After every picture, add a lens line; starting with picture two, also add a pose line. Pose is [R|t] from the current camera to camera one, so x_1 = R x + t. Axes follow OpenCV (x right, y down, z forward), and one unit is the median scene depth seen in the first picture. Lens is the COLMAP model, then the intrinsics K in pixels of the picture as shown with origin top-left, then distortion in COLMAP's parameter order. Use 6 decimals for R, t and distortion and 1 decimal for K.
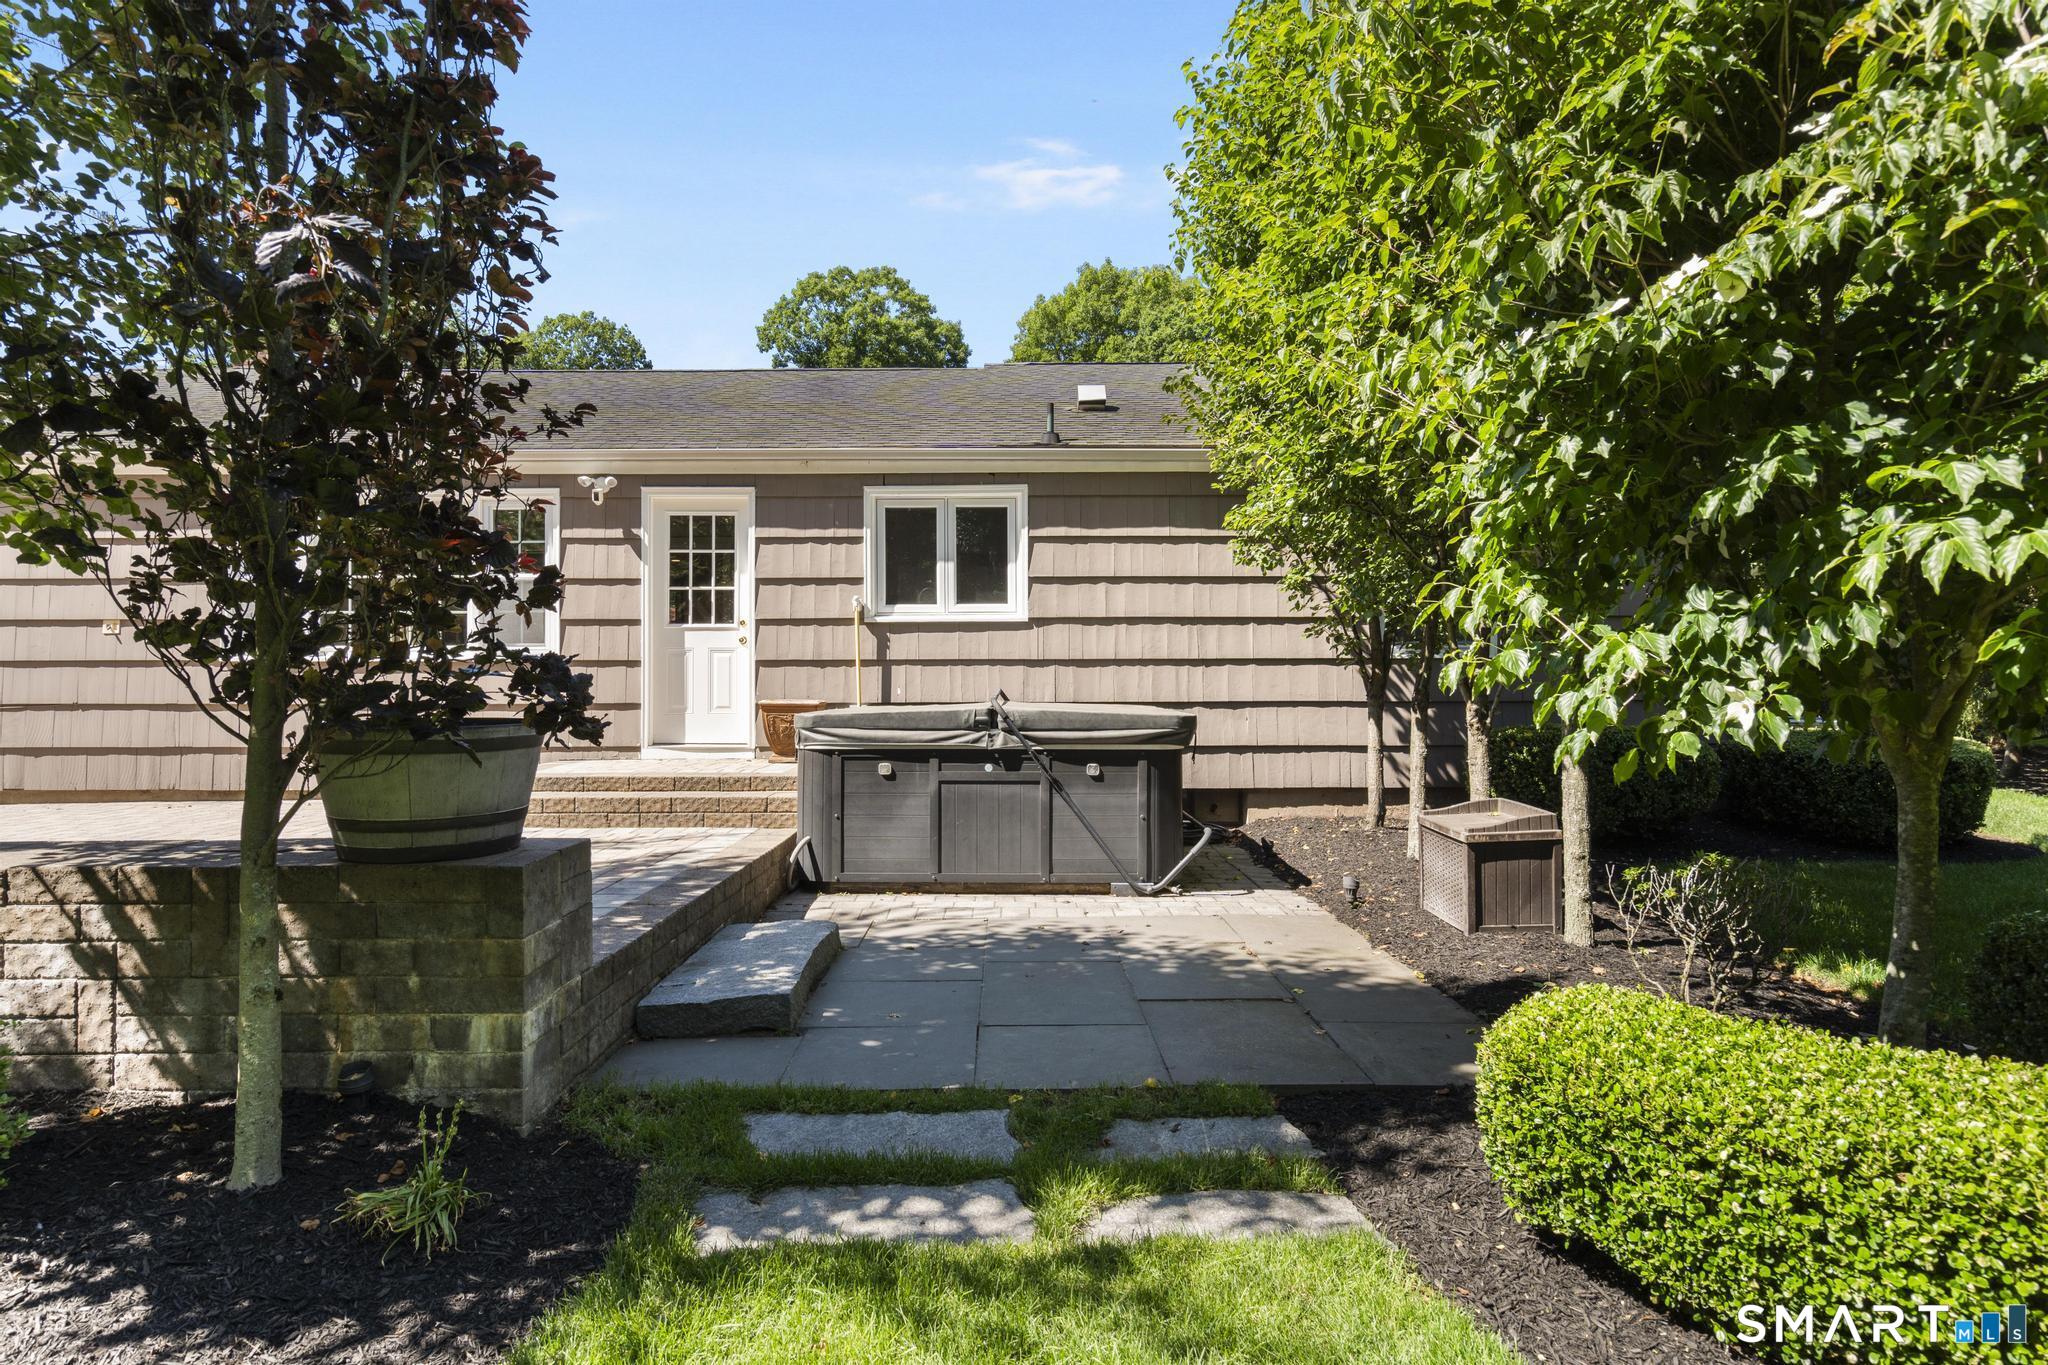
lens RADIAL K [[1122.9, 0, 1009.2], [0, 1122.9, 681.3], [0, 0, 1]] dist [0.004599, -0.000176]
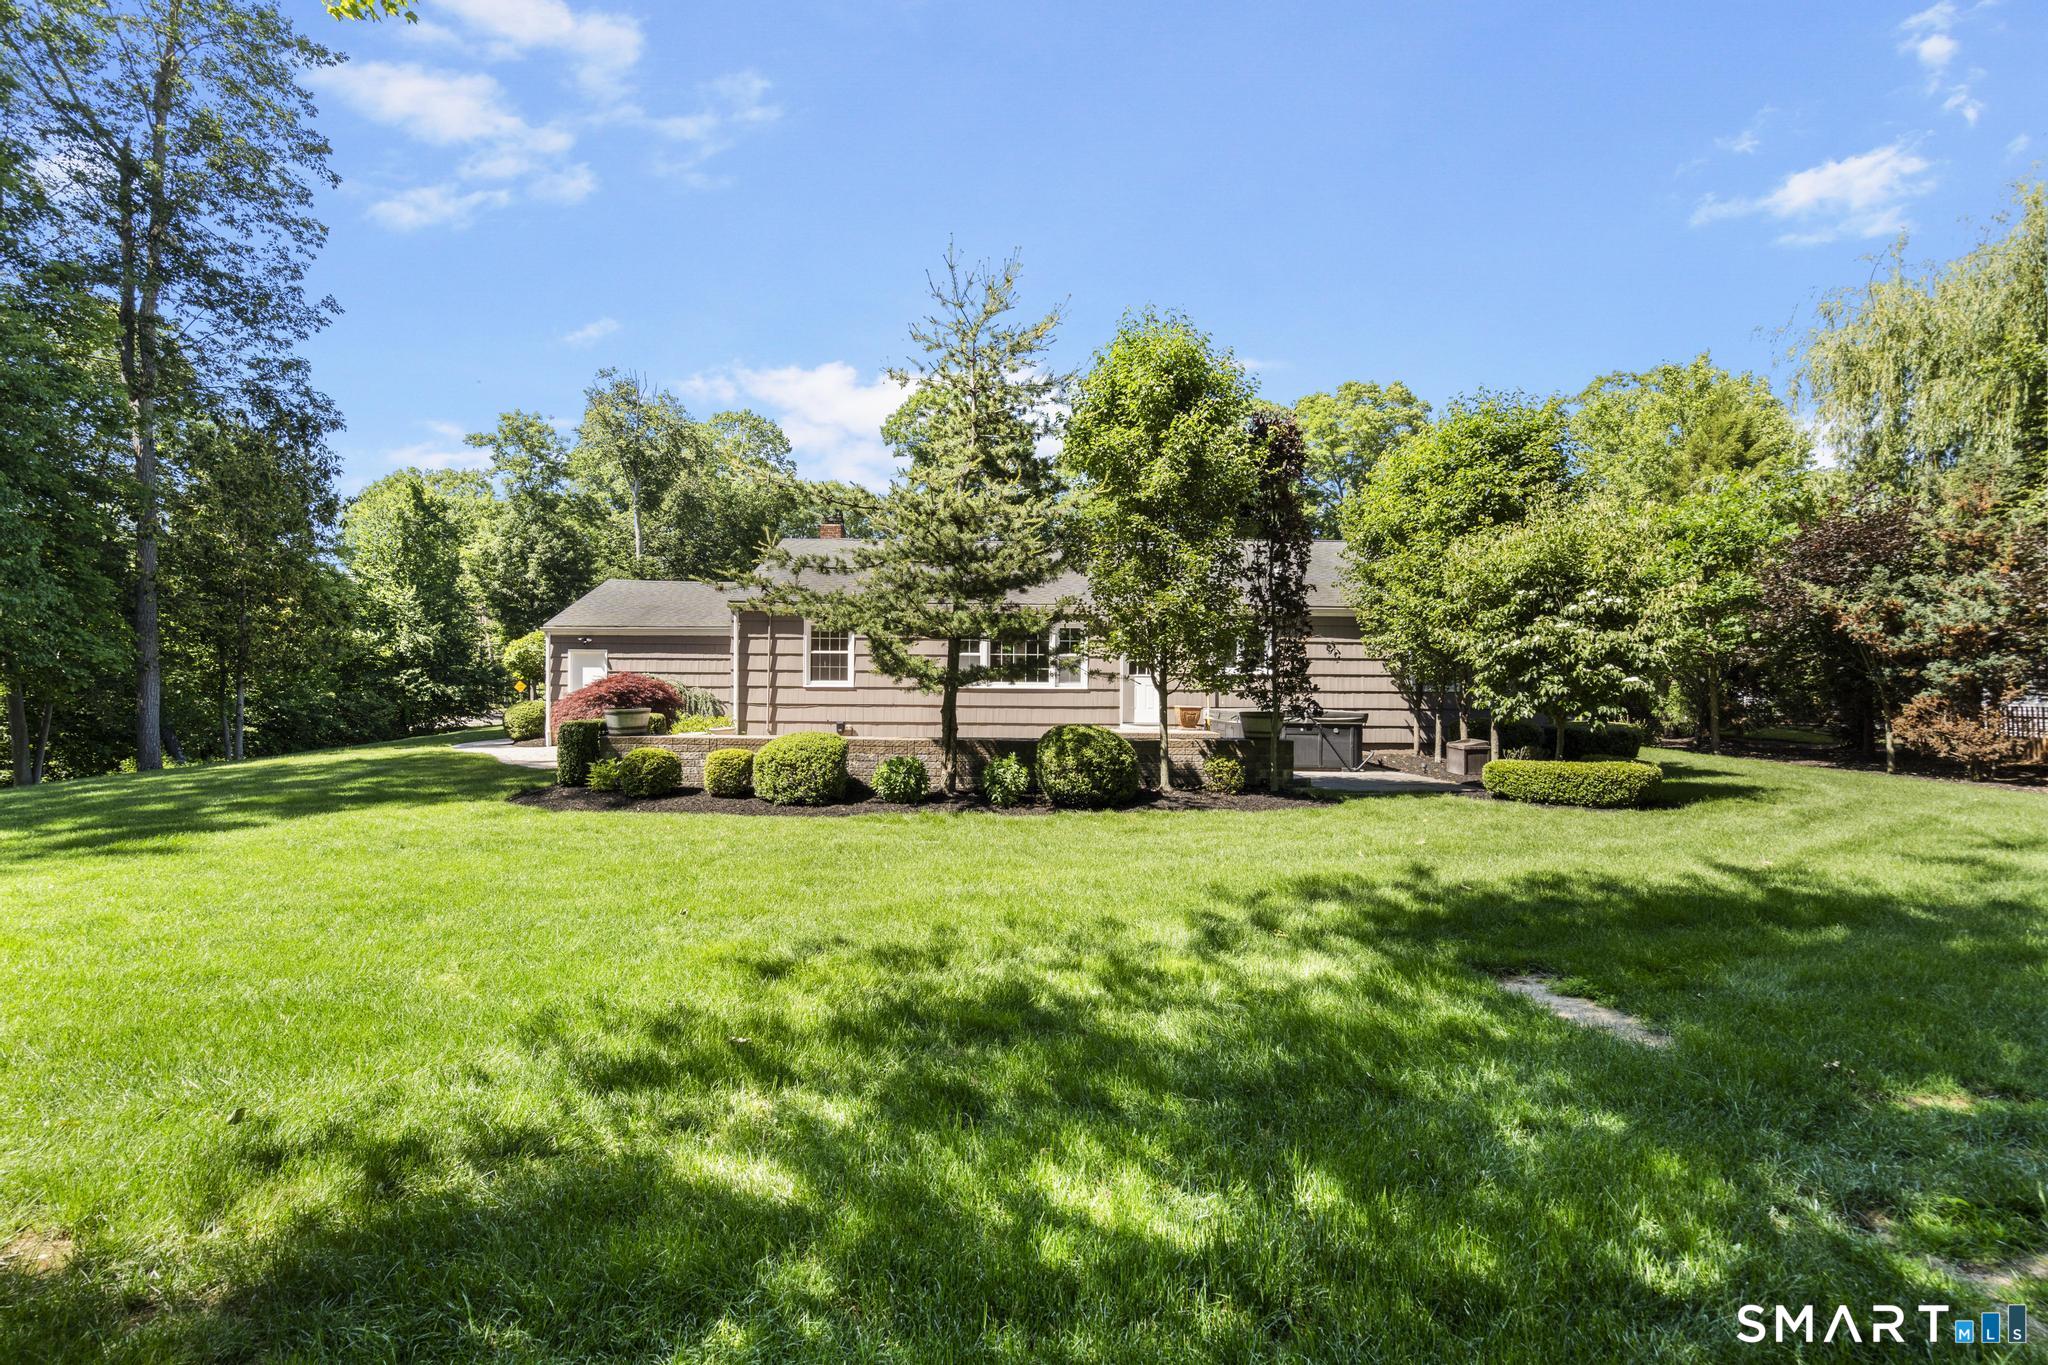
lens RADIAL K [[933.0, 0, 1030.2], [0, 933.0, 694.4], [0, 0, 1]] dist [0.001623, -0.000890]
pose [[0.999686, 0.014582, 0.020390, -0.808408], [-0.014734, 0.999865, 0.007334, -0.026368], [-0.020281, -0.007632, 0.999765, -1.515051]]
